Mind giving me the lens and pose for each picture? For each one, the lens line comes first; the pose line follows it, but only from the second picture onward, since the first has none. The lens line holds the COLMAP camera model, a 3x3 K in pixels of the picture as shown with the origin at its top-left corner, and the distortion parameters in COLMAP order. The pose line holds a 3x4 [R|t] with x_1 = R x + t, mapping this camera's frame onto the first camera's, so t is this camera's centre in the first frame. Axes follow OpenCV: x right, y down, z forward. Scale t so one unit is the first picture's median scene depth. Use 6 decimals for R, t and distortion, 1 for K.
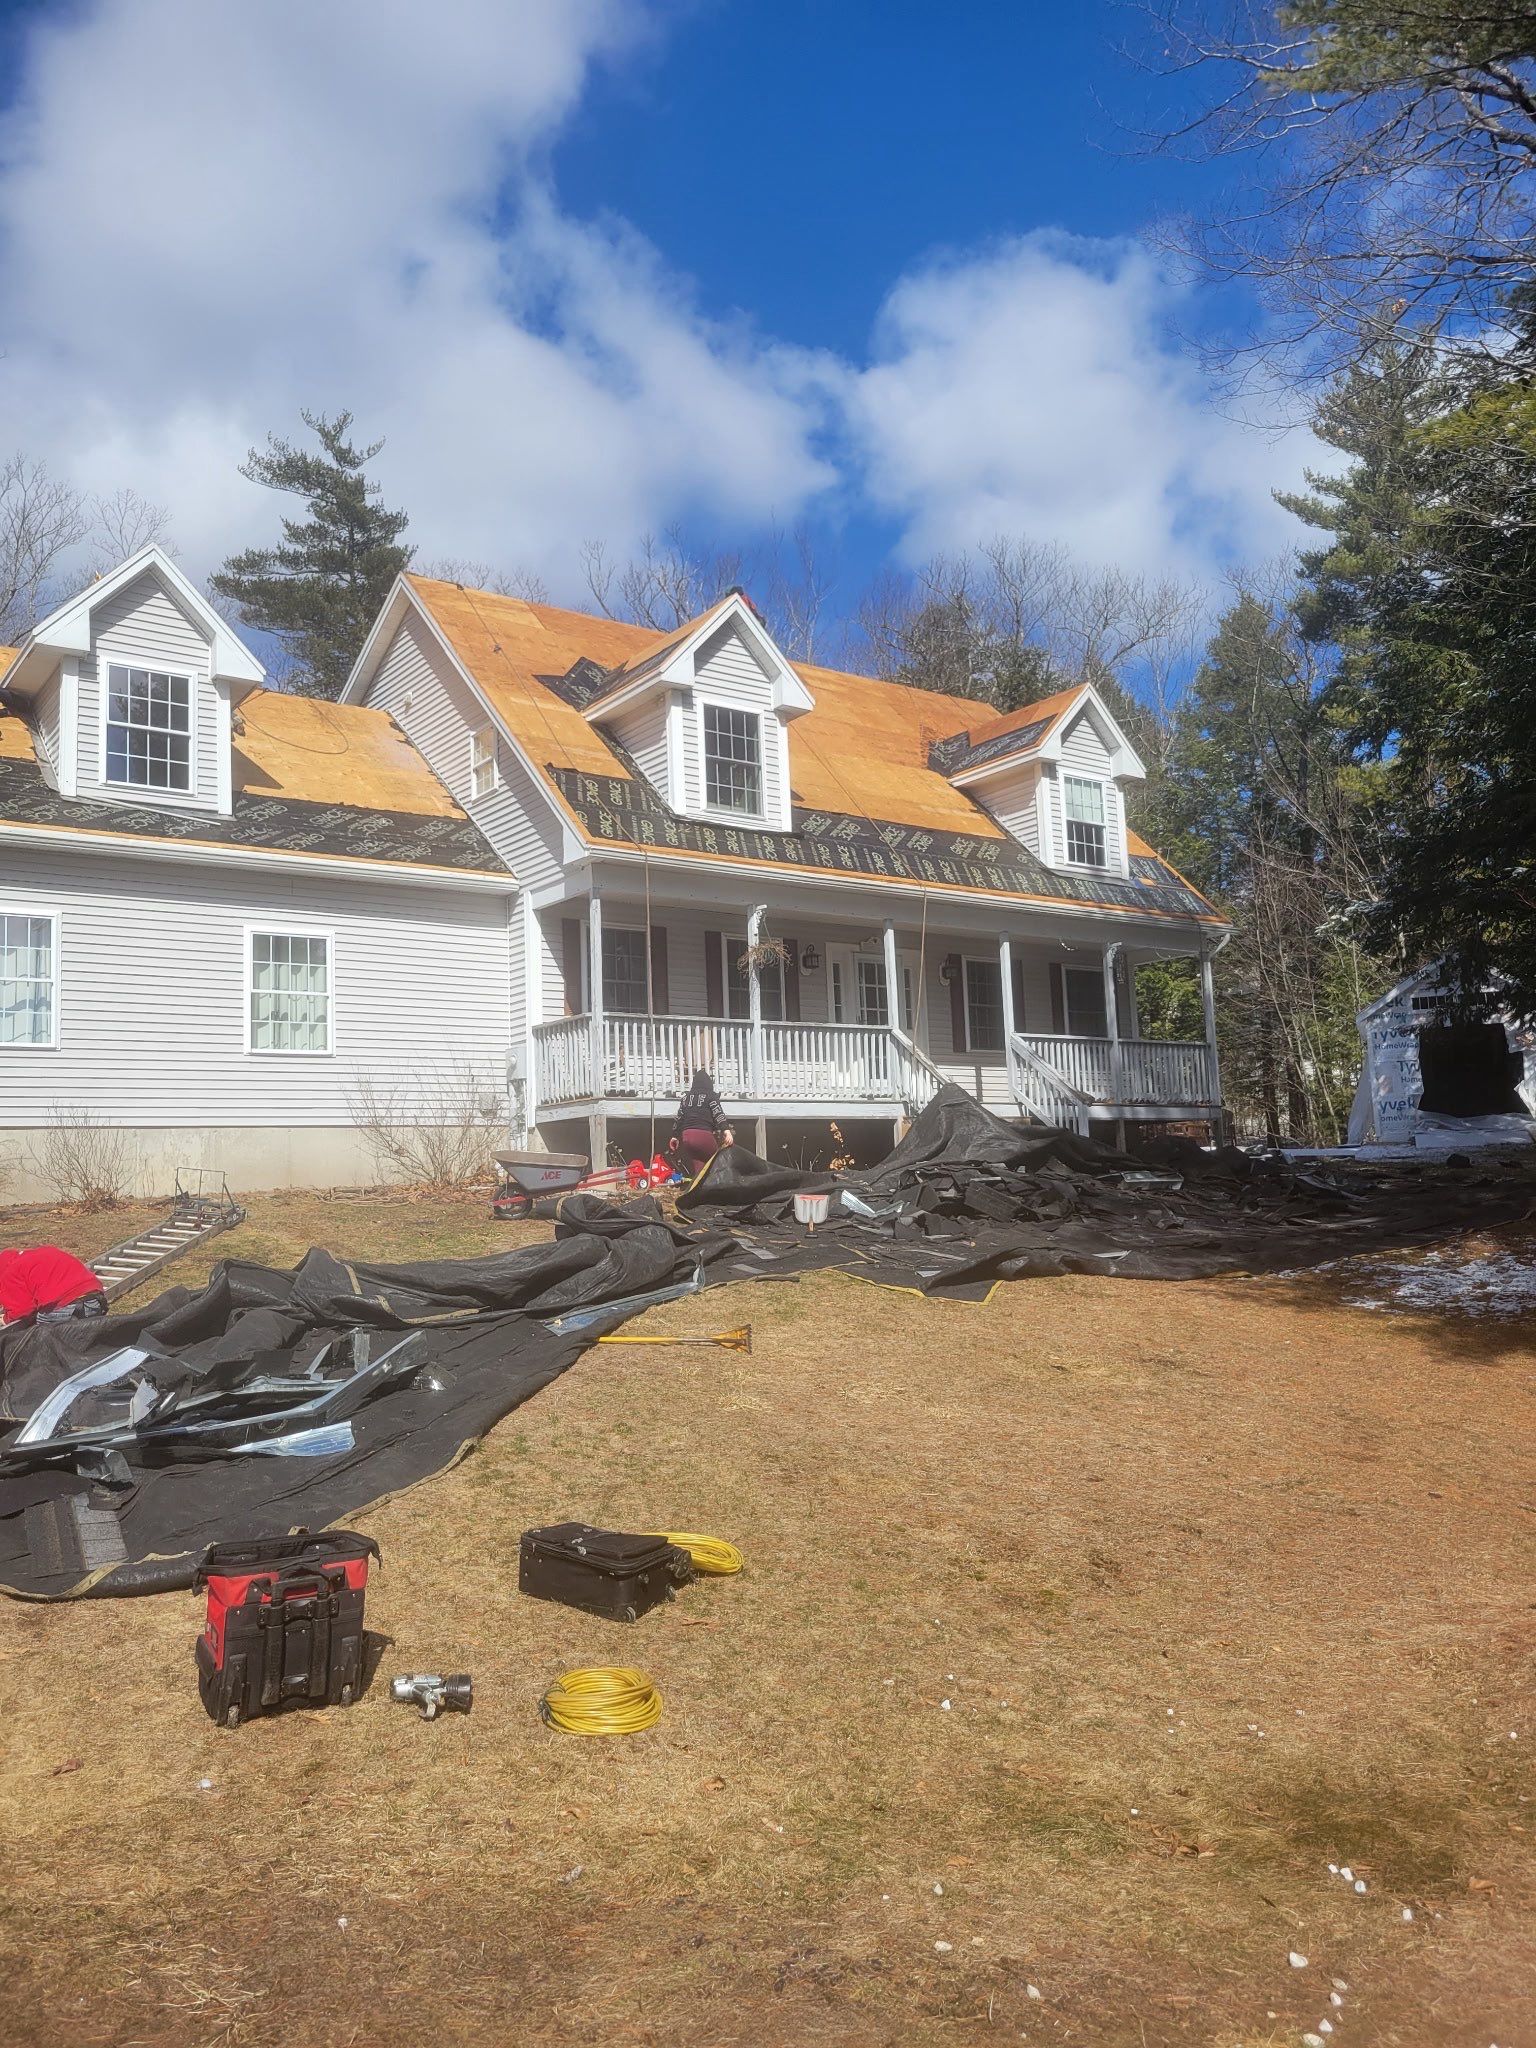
lens RADIAL K [[1525.2, 0, 773.1], [0, 1525.2, 1040.8], [0, 0, 1]] dist [0.036029, -0.025923]
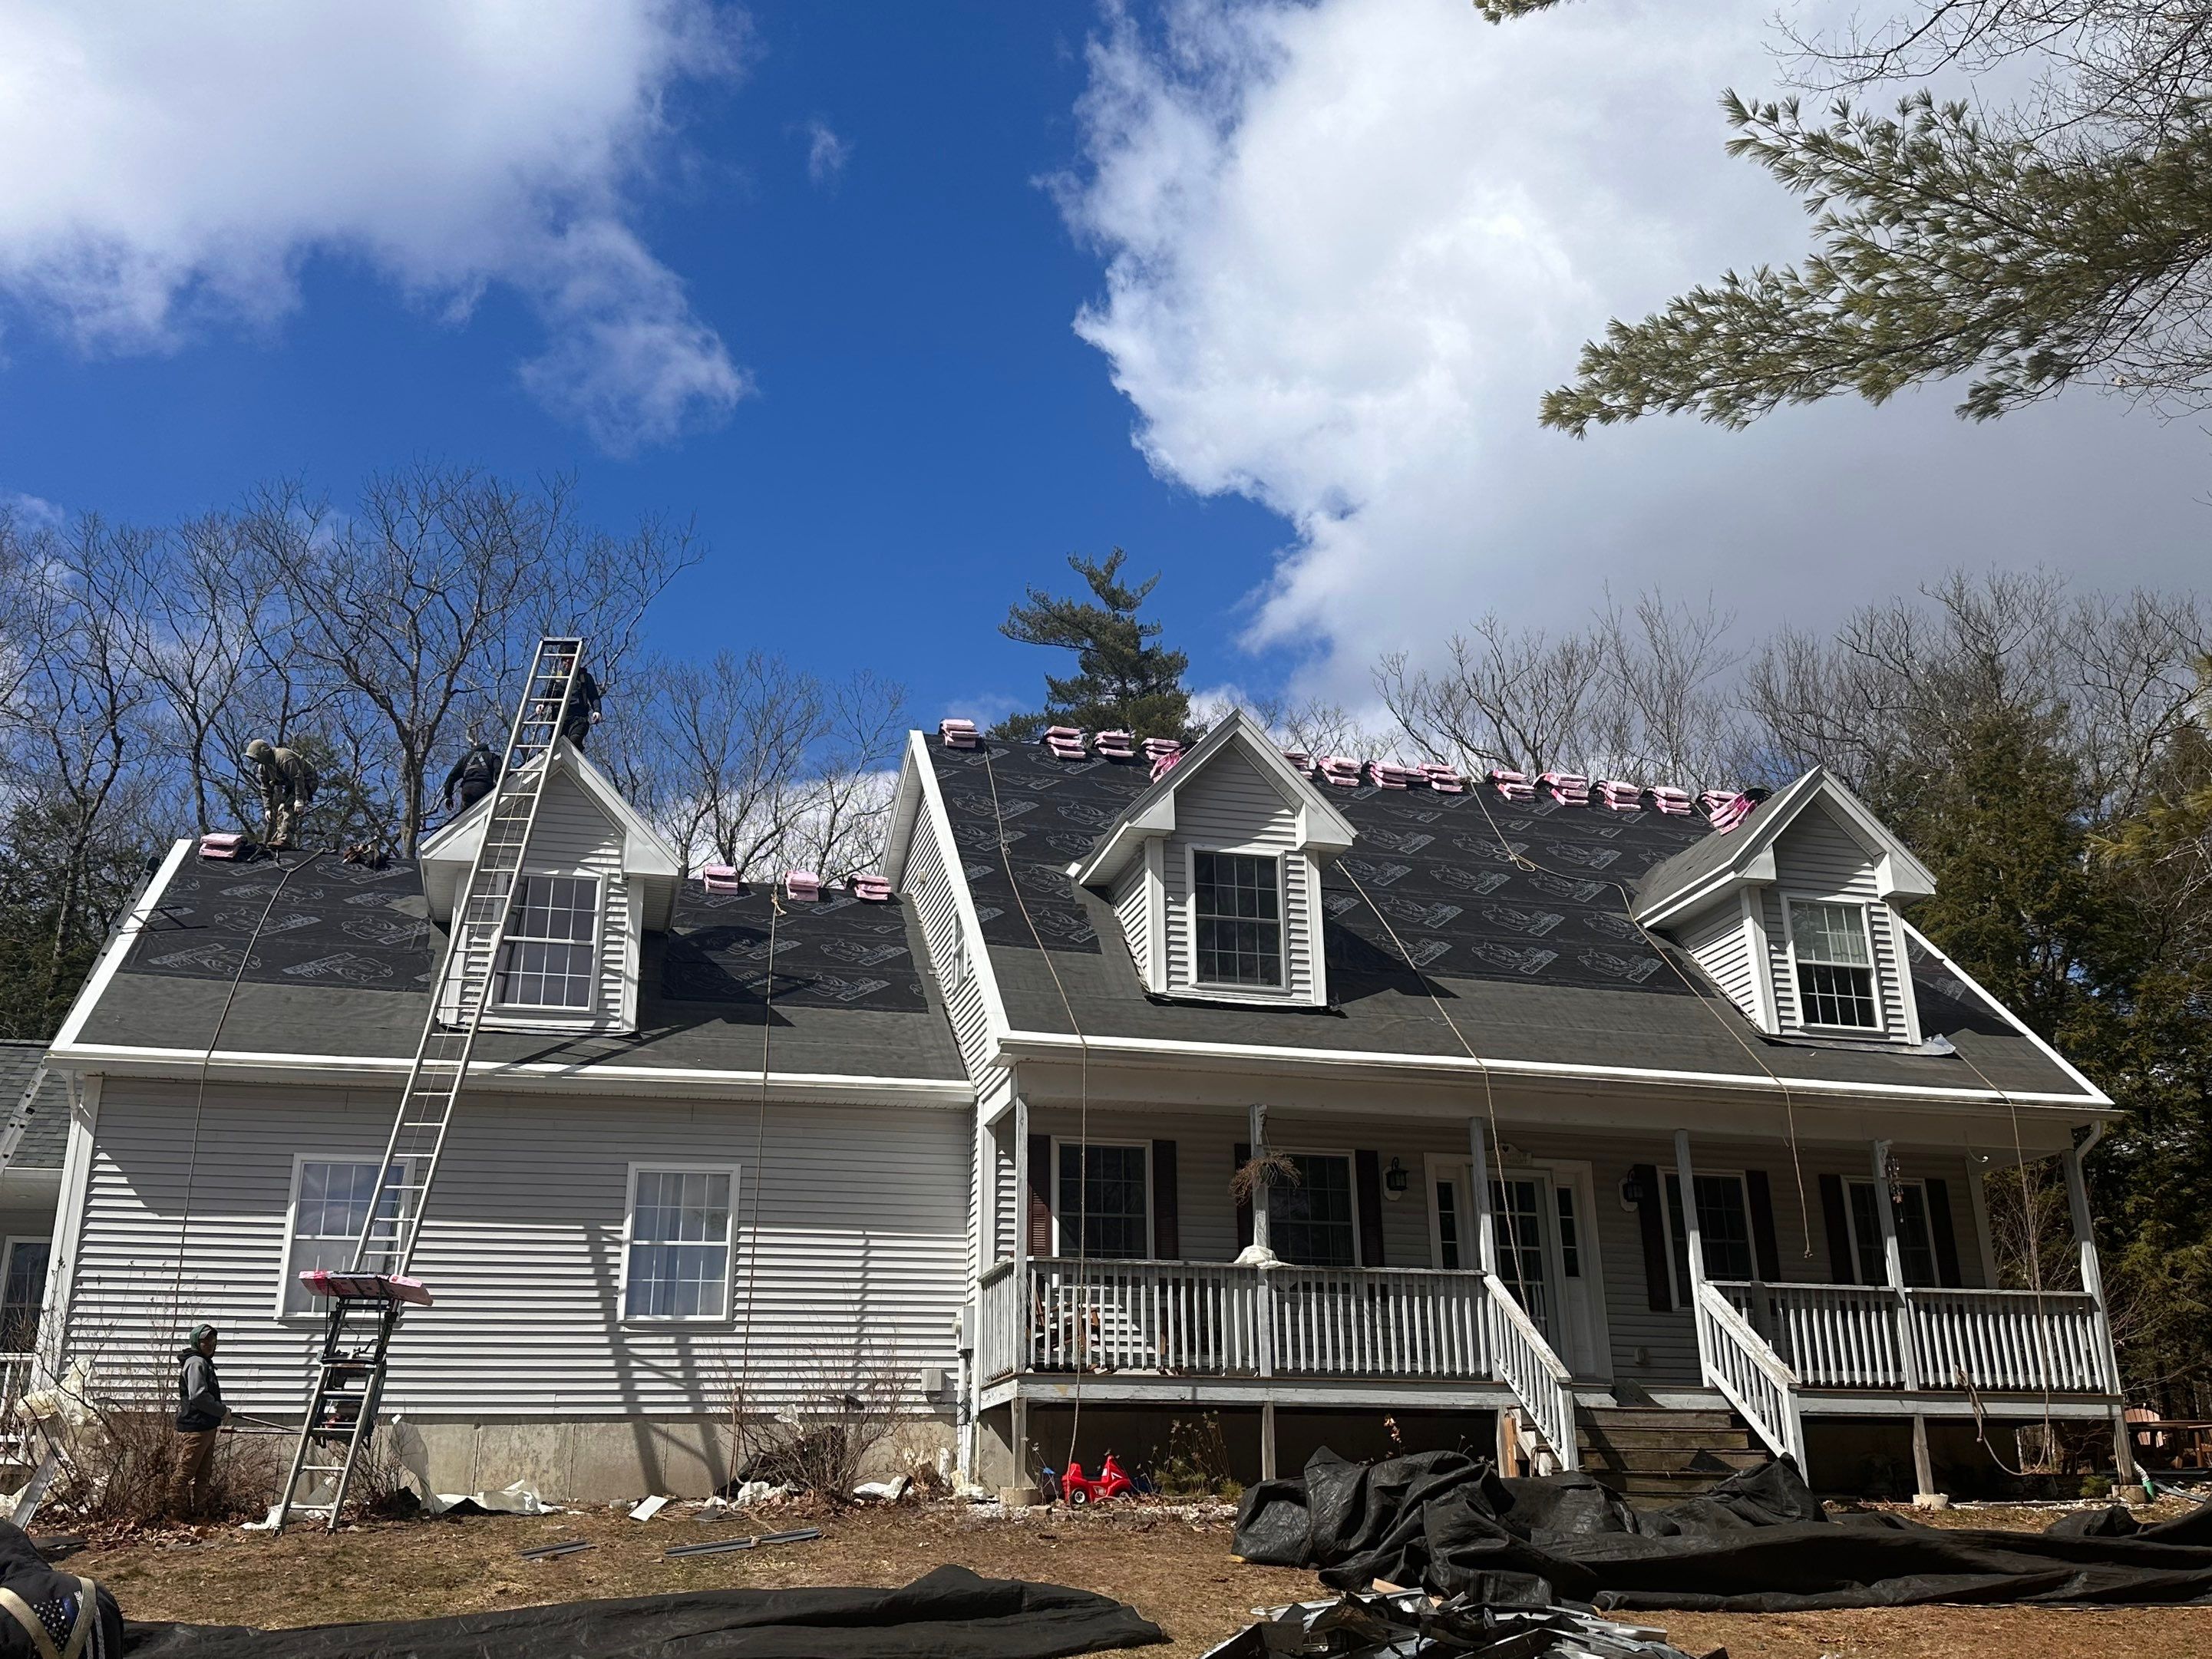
lens RADIAL K [[2014.6, 0, 1114.6], [0, 2014.6, 799.0], [0, 0, 1]] dist [0.060976, 0.000000]
pose [[0.929723, -0.101351, -0.354037, 0.253226], [0.011561, 0.968941, -0.247021, 0.007763], [0.368077, 0.225568, 0.902019, 0.040101]]
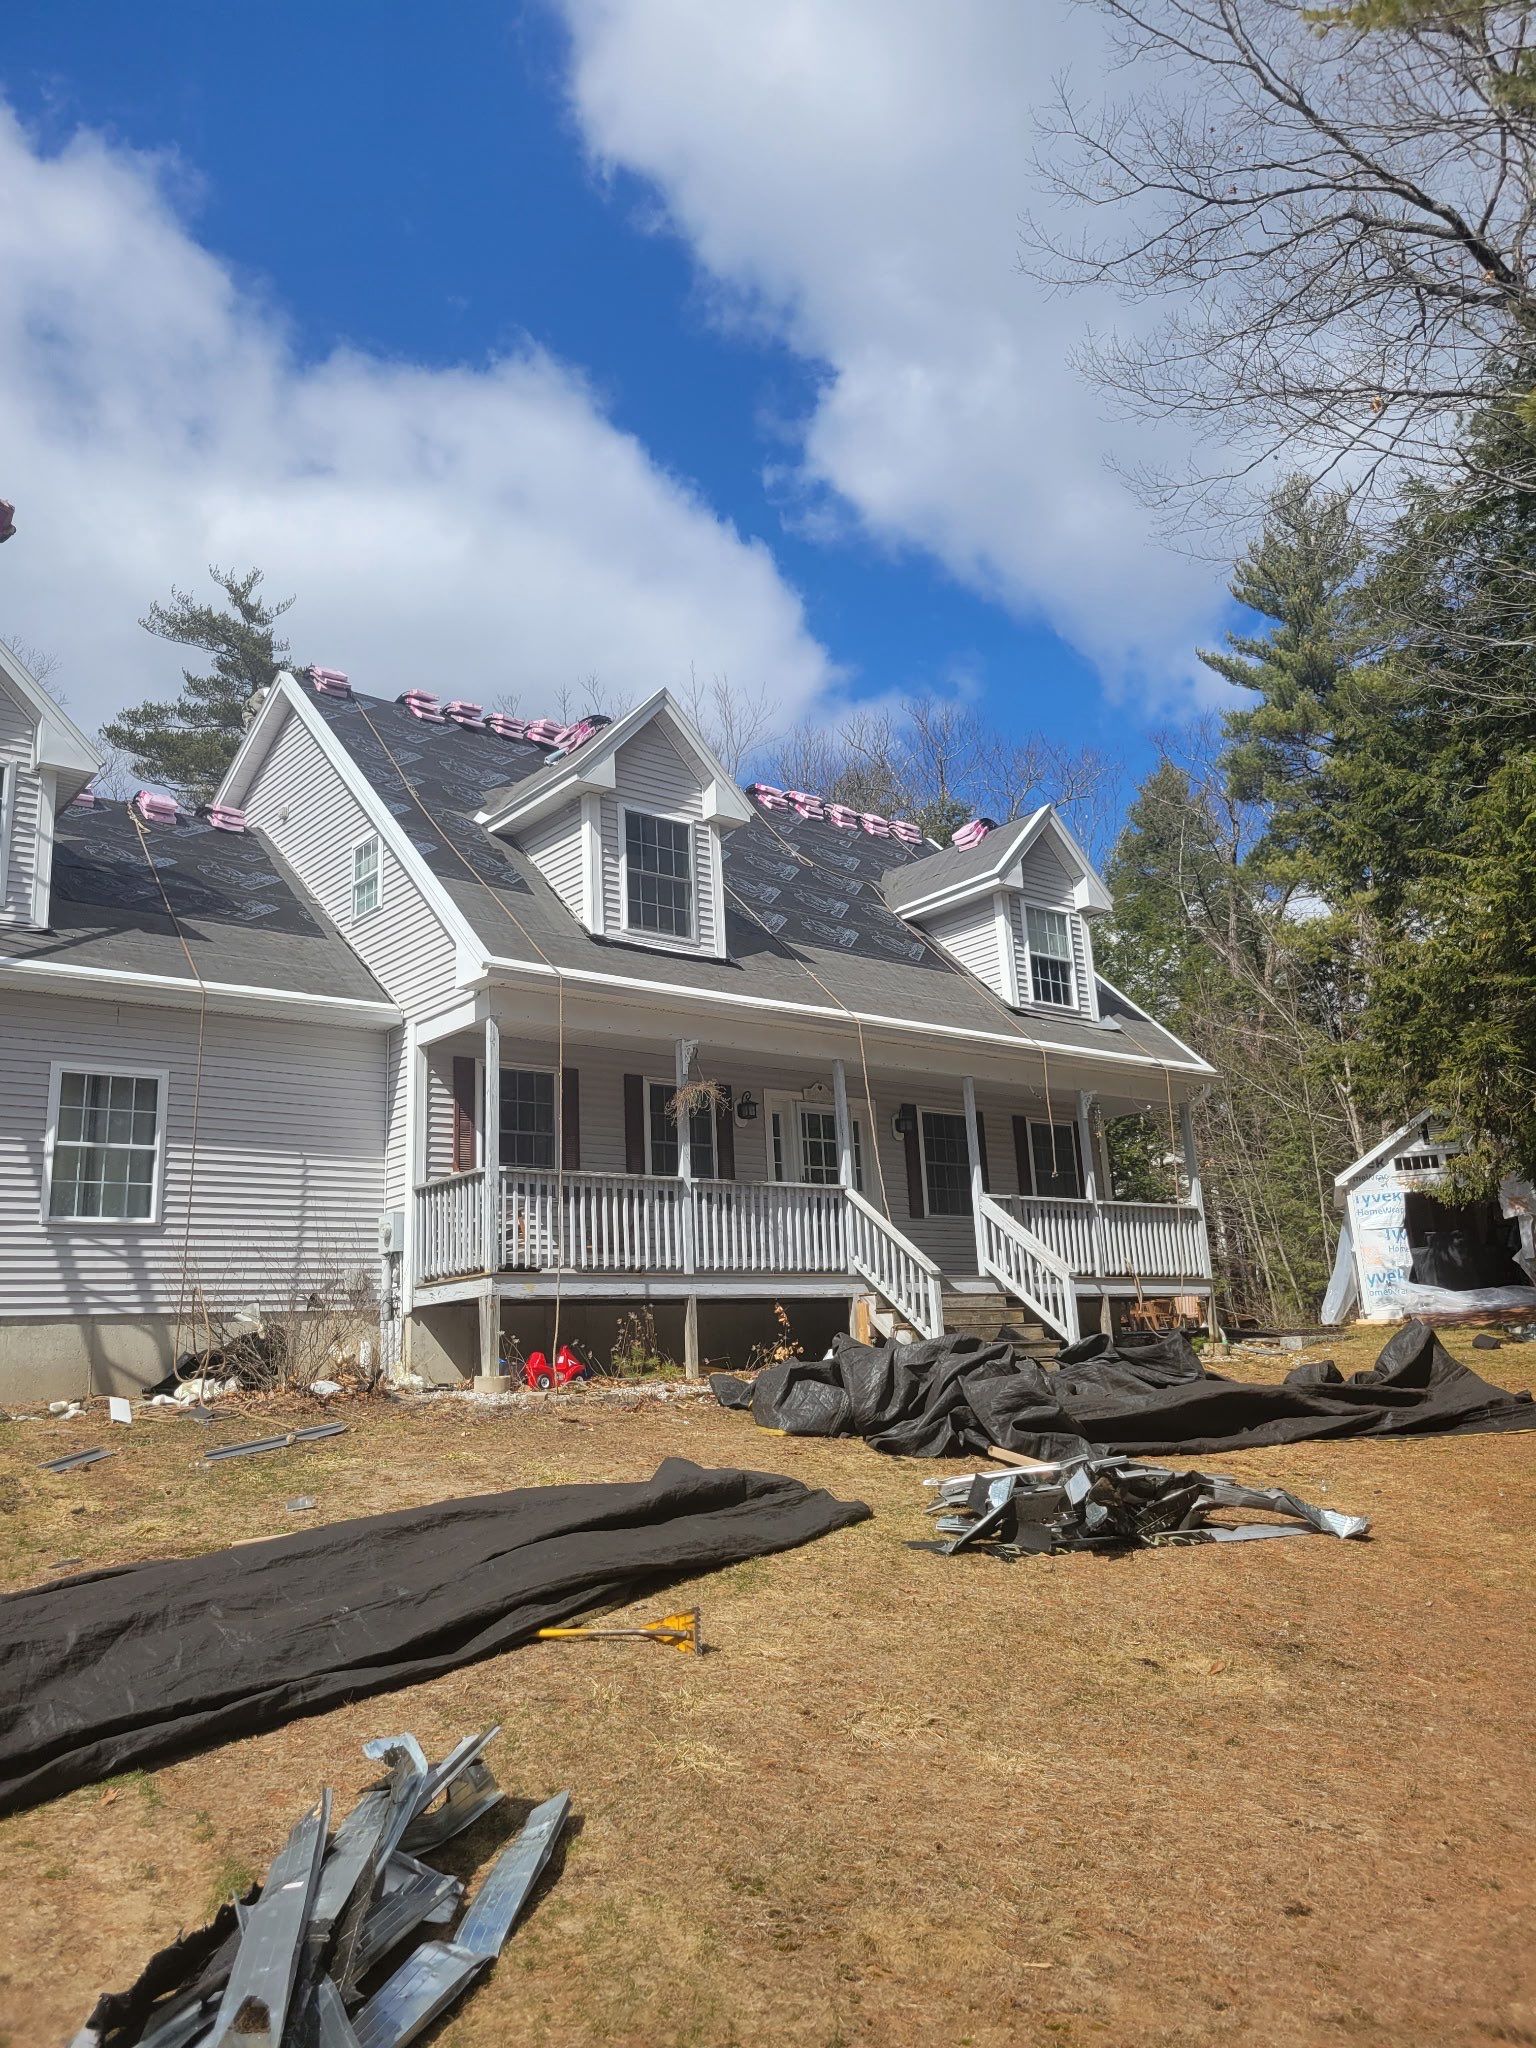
lens RADIAL K [[1525.2, 0, 773.4], [0, 1525.2, 974.2], [0, 0, 1]] dist [0.036029, -0.025923]
pose [[0.998328, 0.002237, 0.057754, -0.010203], [0.006965, 0.987312, -0.158639, 0.008338], [-0.057376, 0.158776, 0.985646, 0.137174]]
